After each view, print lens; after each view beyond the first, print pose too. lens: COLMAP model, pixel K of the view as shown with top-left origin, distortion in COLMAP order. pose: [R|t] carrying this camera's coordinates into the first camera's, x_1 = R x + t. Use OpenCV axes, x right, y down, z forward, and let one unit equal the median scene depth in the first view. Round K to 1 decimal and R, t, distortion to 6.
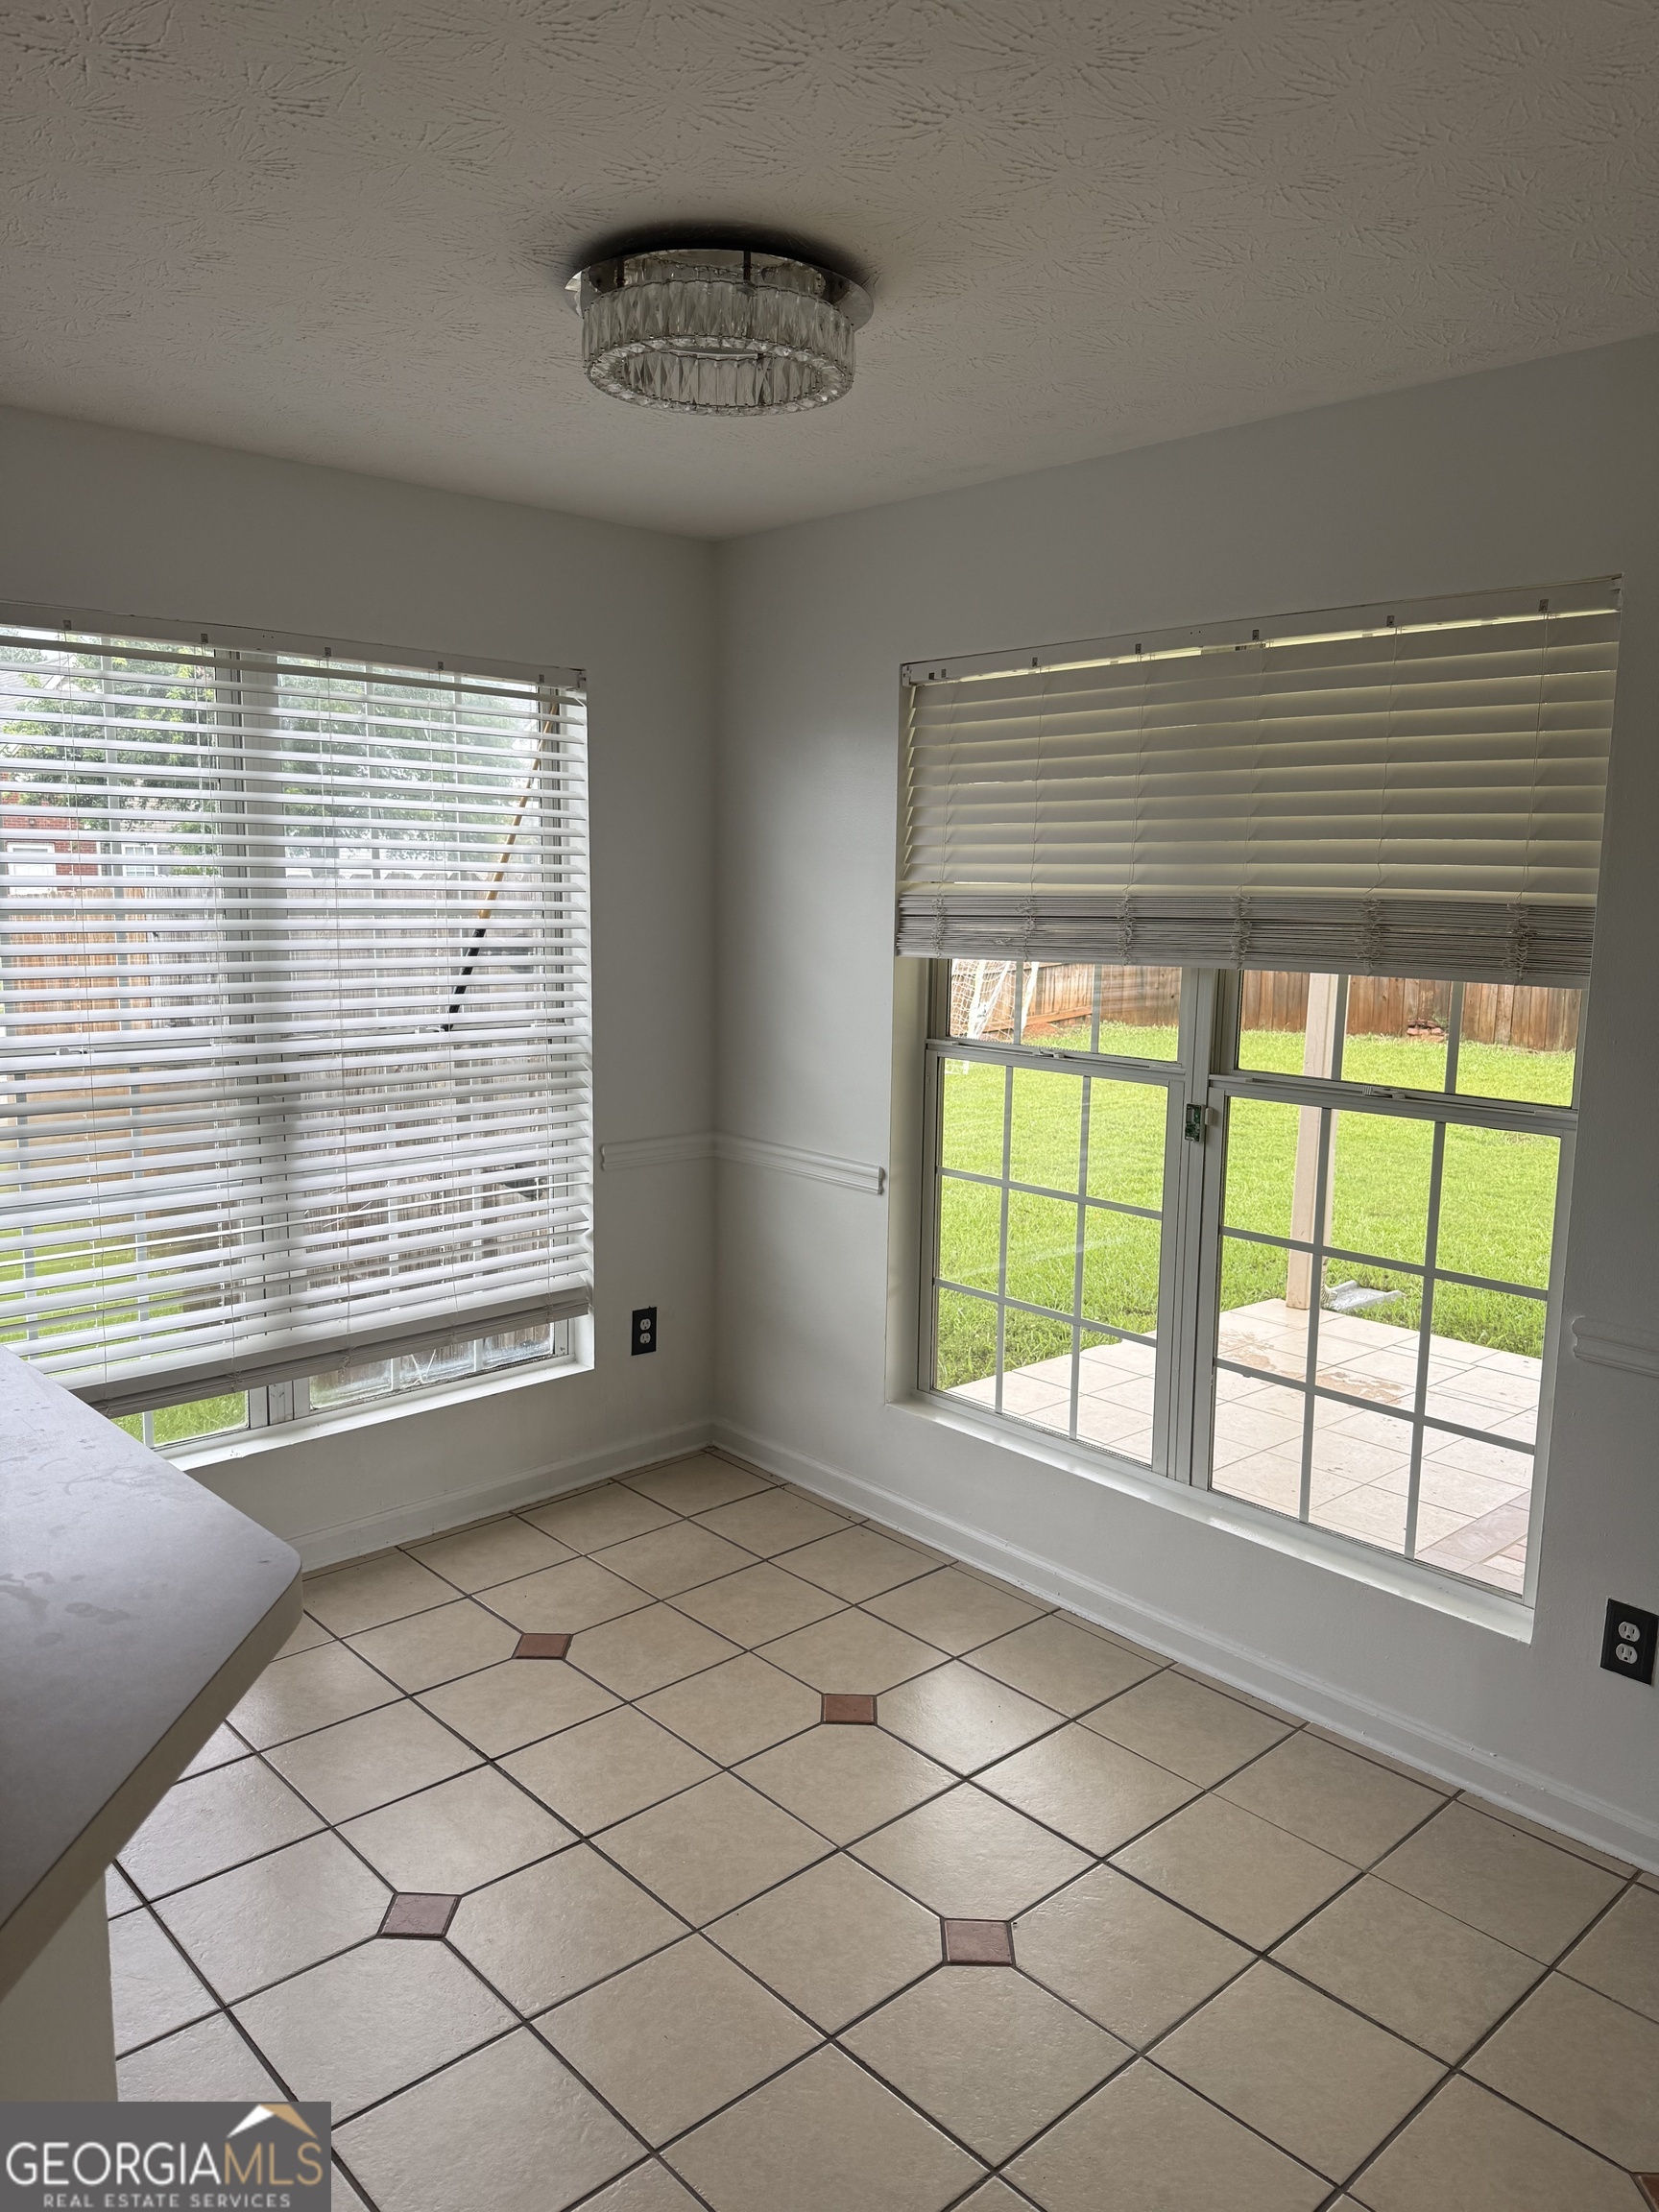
lens RADIAL K [[1567.2, 0, 833.7], [0, 1567.2, 1125.7], [0, 0, 1]] dist [0.091984, -0.126253]
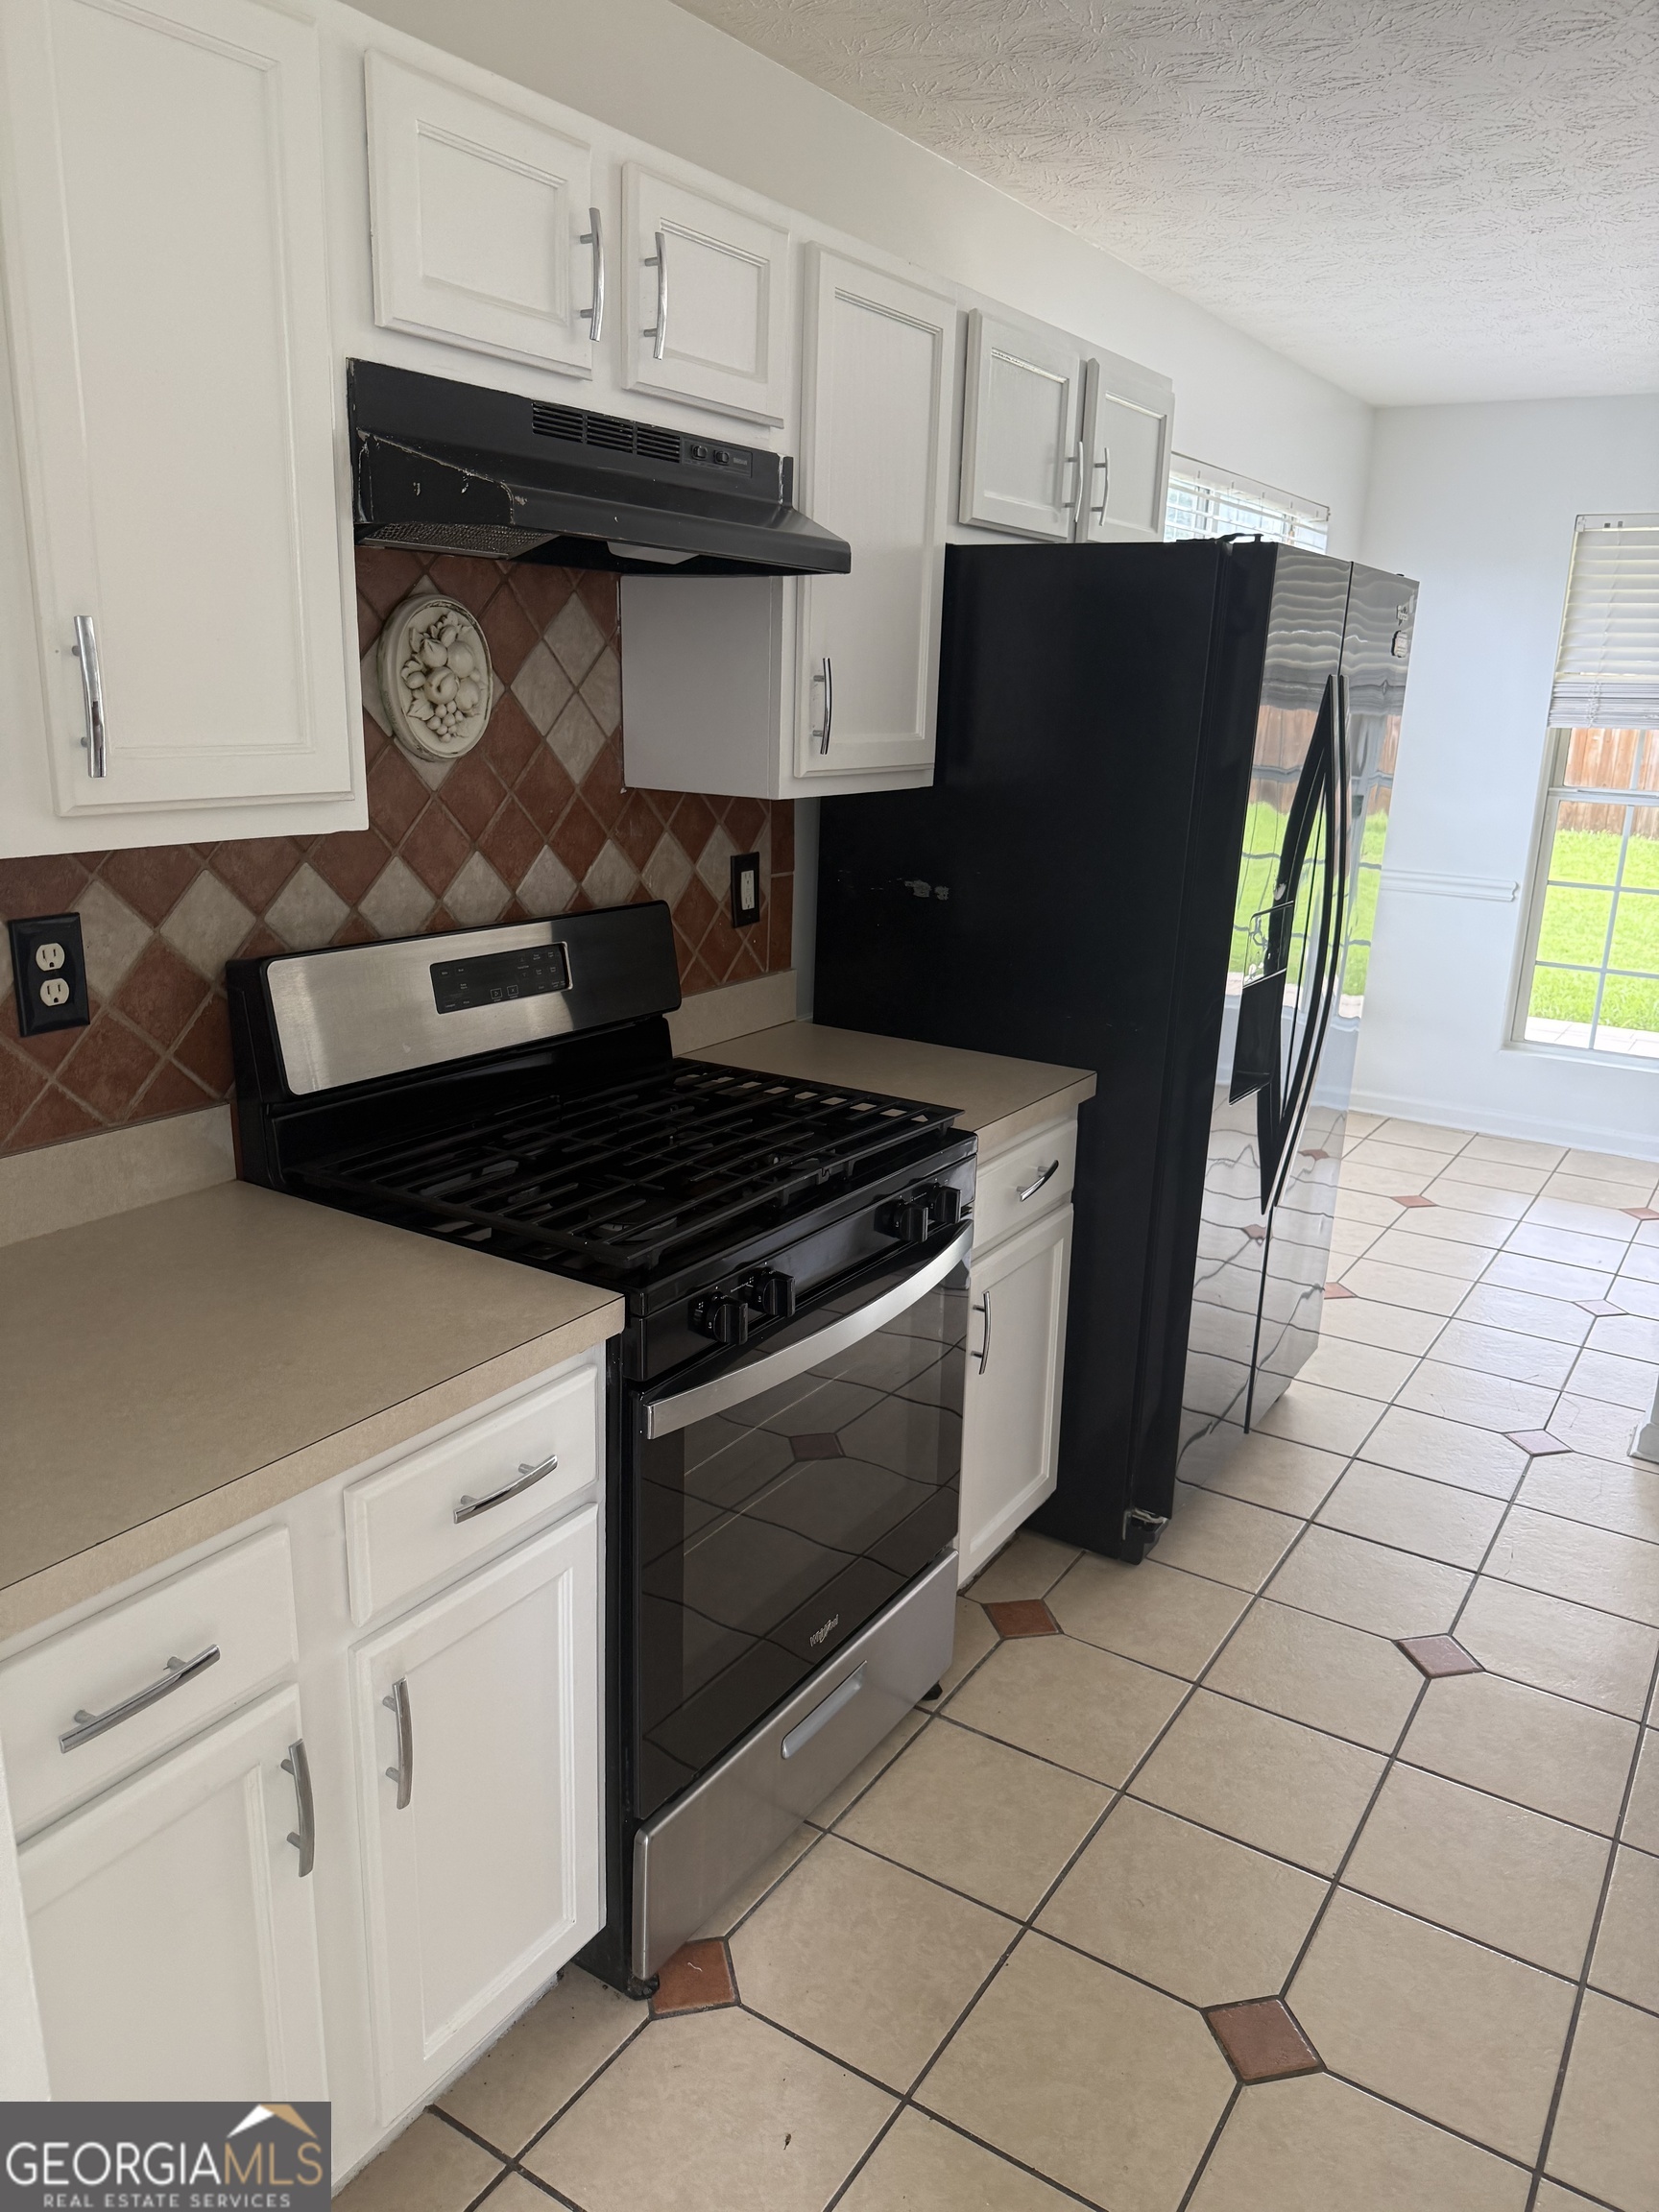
lens RADIAL K [[1567.2, 0, 833.7], [0, 1567.2, 1125.7], [0, 0, 1]] dist [0.091984, -0.126253]
pose [[0.966621, -0.049936, 0.251296, -1.033791], [0.018803, 0.992004, 0.124801, 0.059011], [-0.255519, -0.115910, 0.959831, -0.262130]]
